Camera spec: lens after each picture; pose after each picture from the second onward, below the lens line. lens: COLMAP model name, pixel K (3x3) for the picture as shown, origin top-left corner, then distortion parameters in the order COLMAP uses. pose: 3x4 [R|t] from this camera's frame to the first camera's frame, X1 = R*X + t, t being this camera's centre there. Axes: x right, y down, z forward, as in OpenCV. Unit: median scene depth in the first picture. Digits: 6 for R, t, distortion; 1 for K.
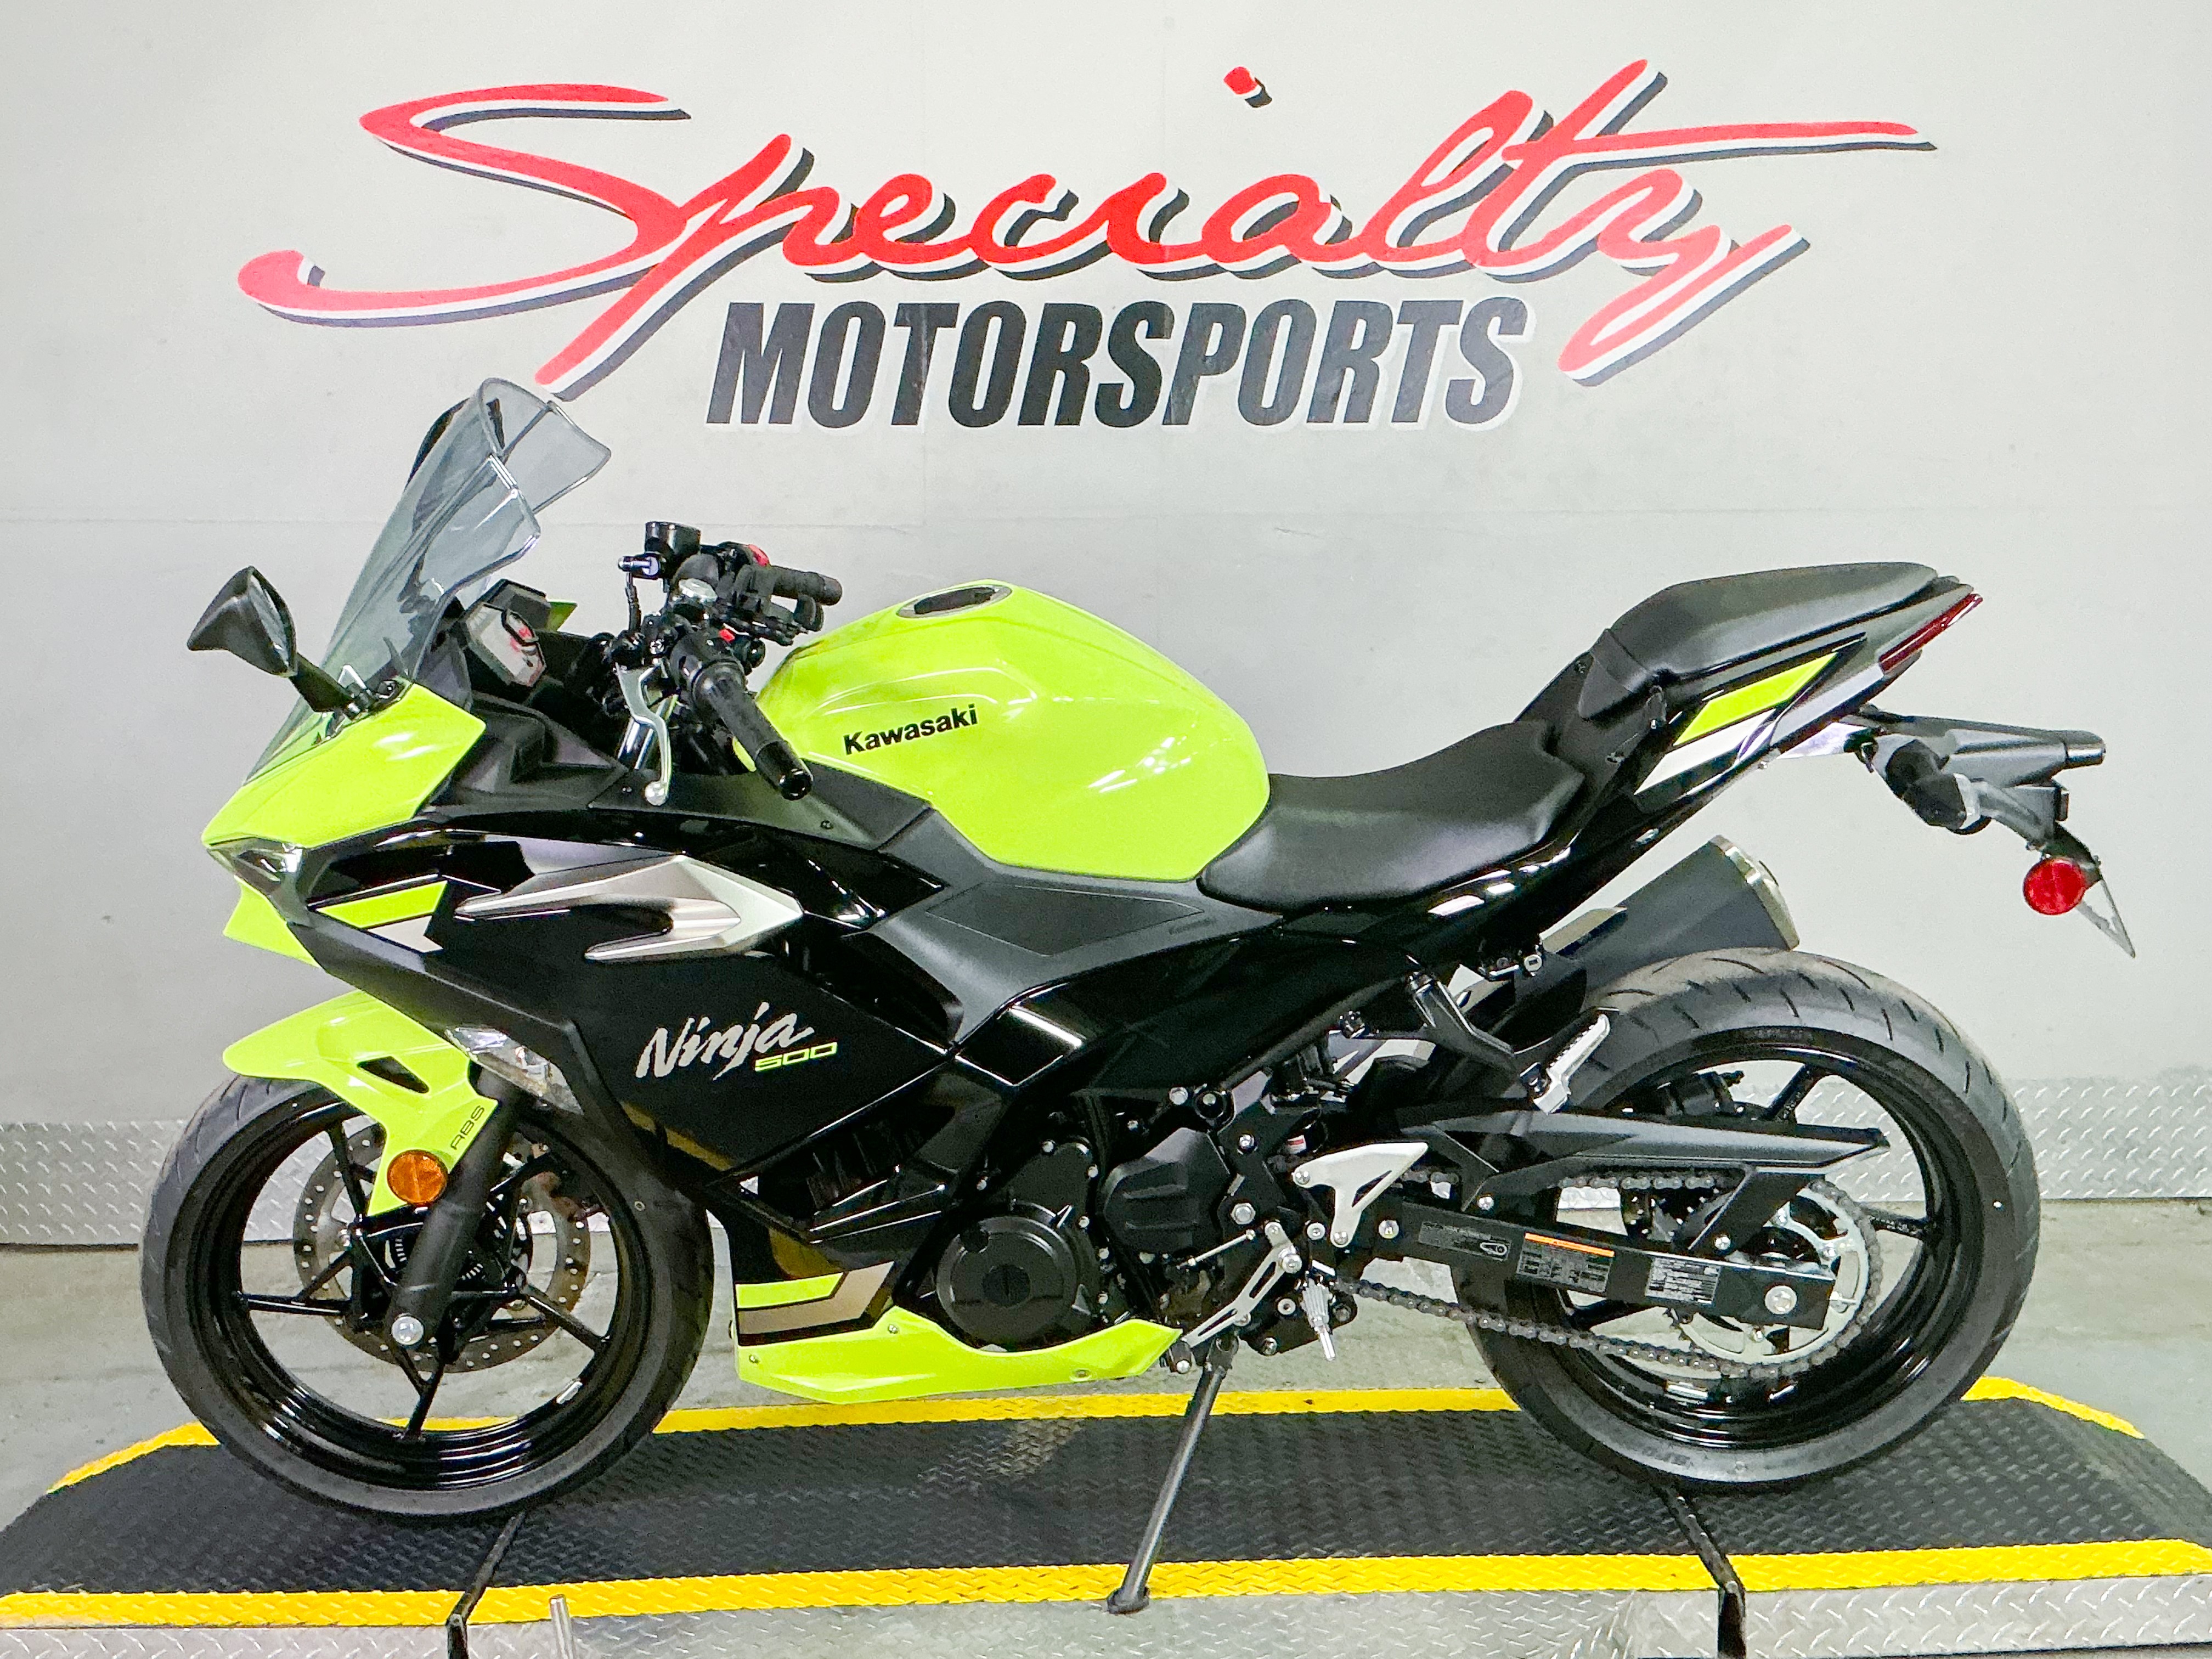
lens RADIAL K [[2520.0, 0, 1116.4], [0, 2520.0, 852.0], [0, 0, 1]] dist [0.077326, 0.000000]
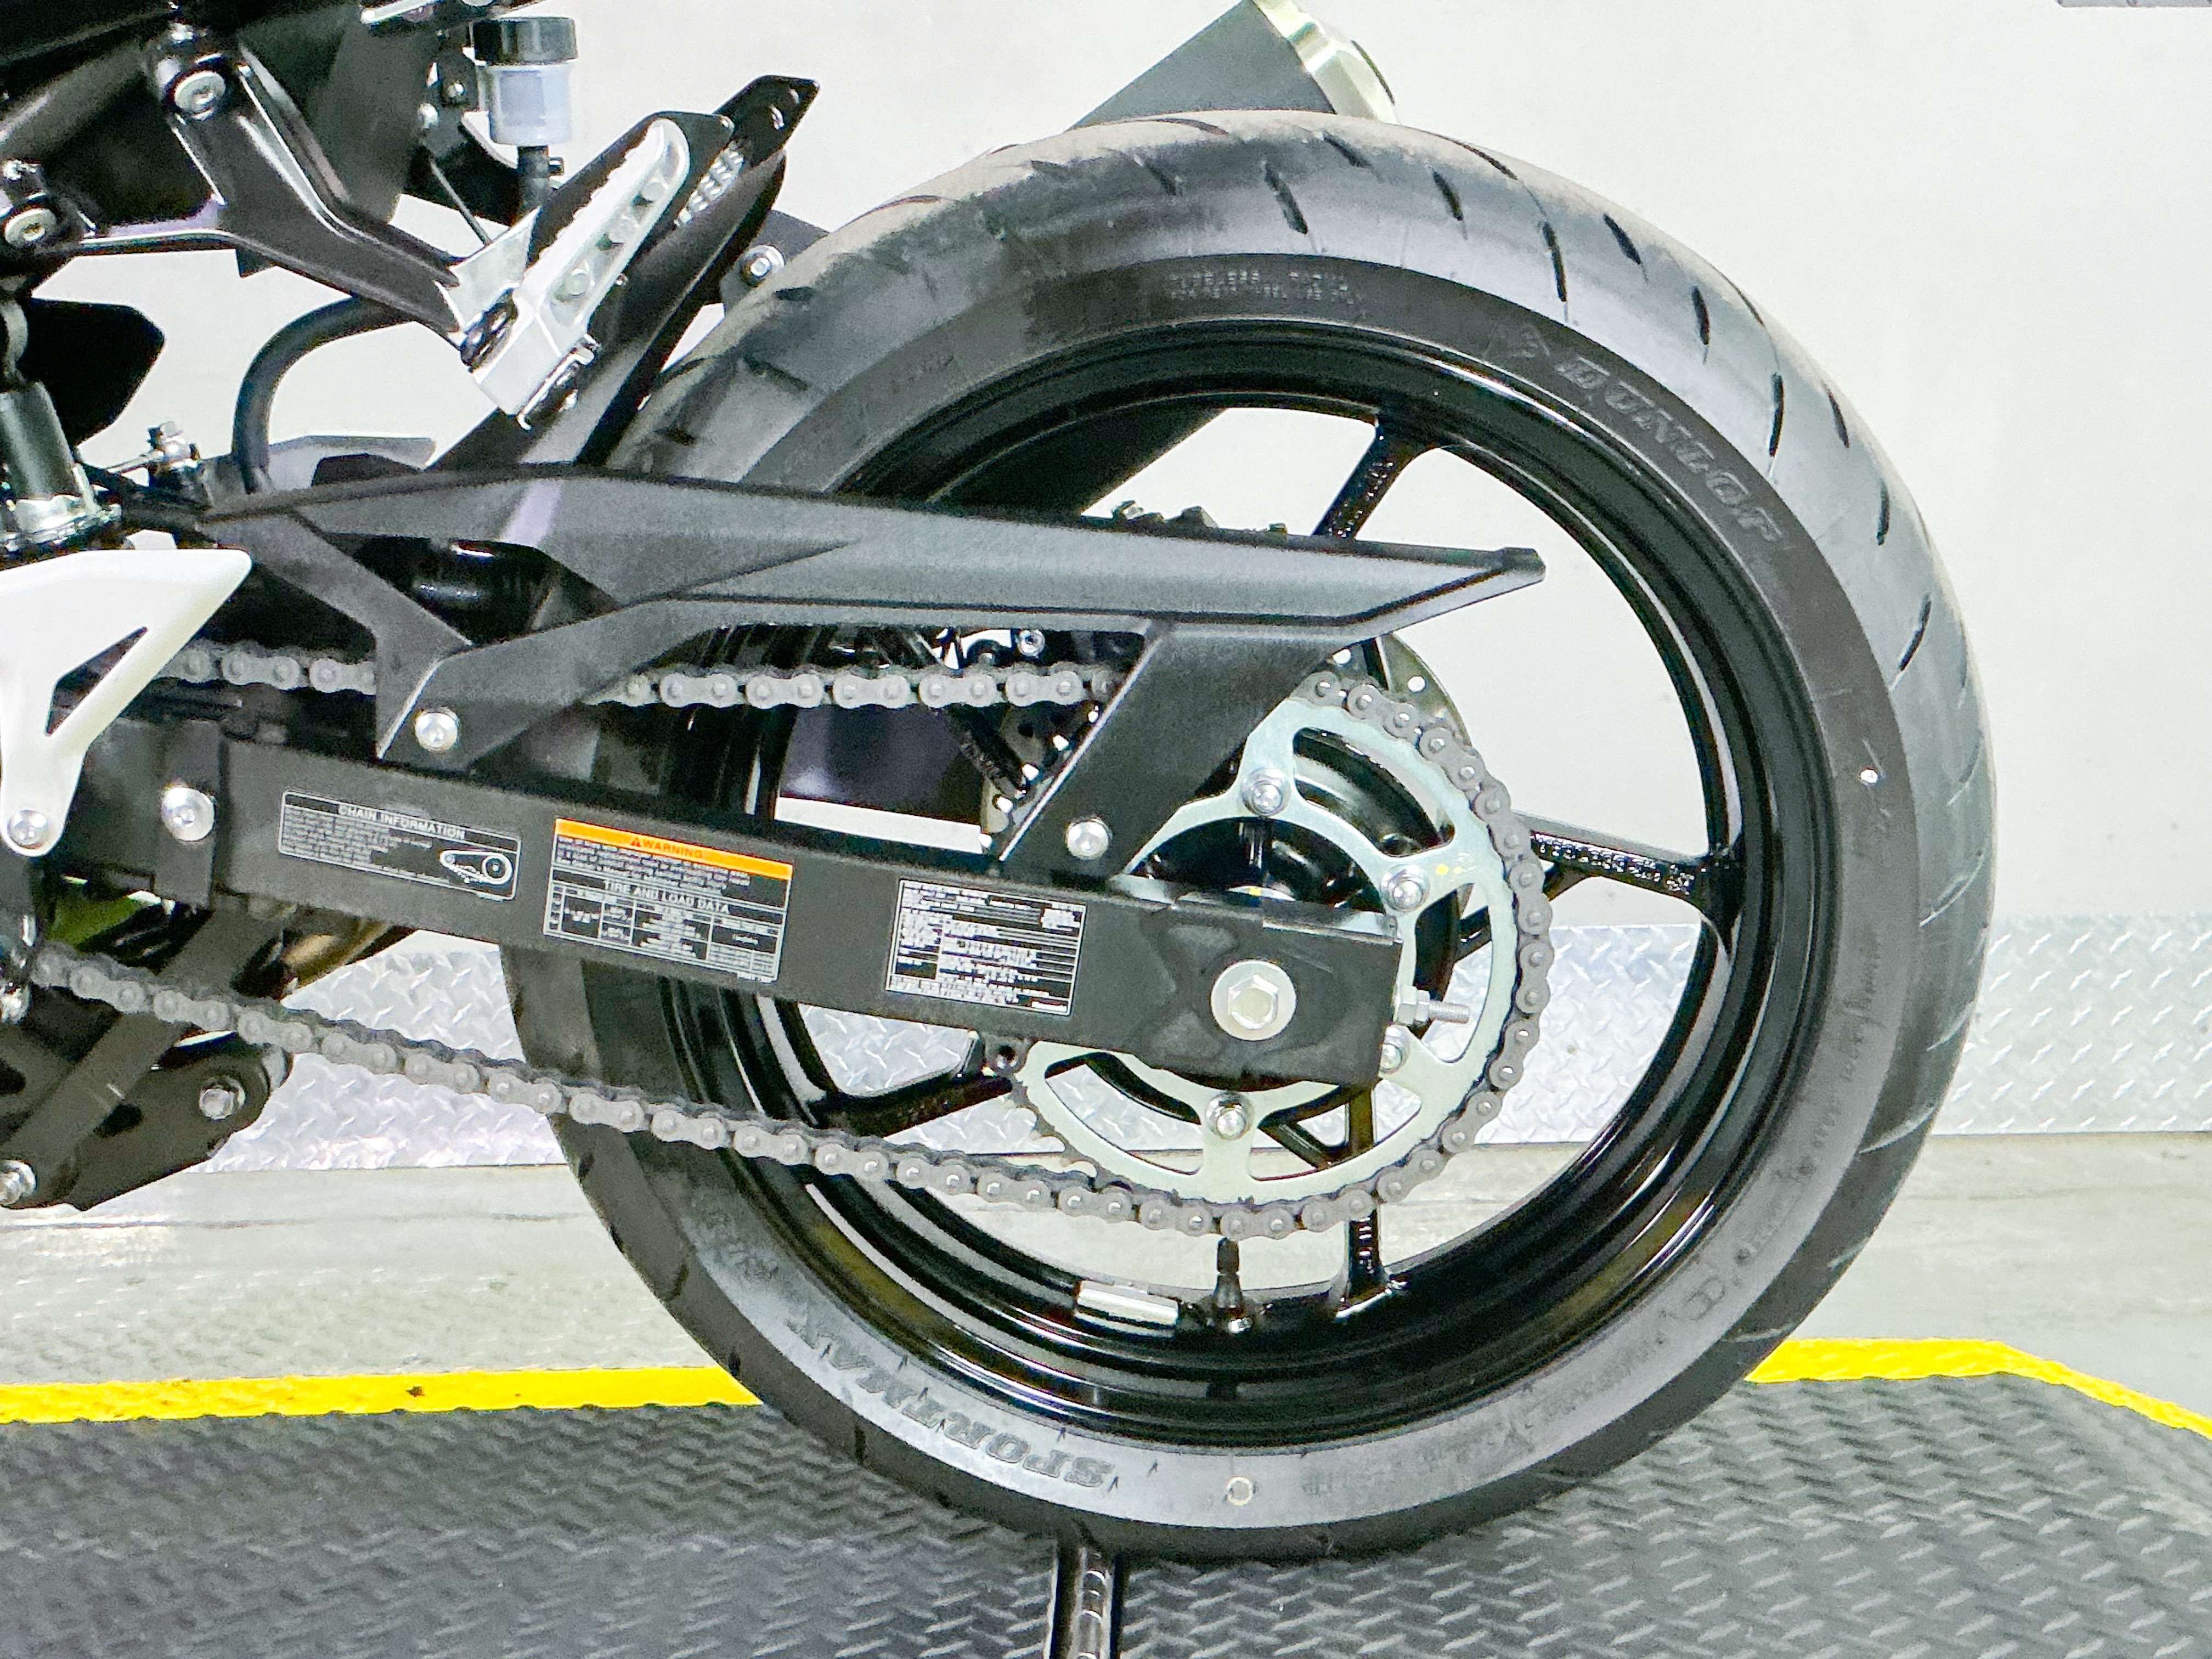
lens RADIAL K [[3129.2, 0, 1087.1], [0, 3129.2, 828.8], [0, 0, 1]] dist [0.119903, 0.000000]
pose [[0.999915, -0.000713, -0.013031, 0.241854], [0.000322, 0.999551, -0.029972, 0.164160], [0.013046, 0.029965, 0.999466, 0.544319]]
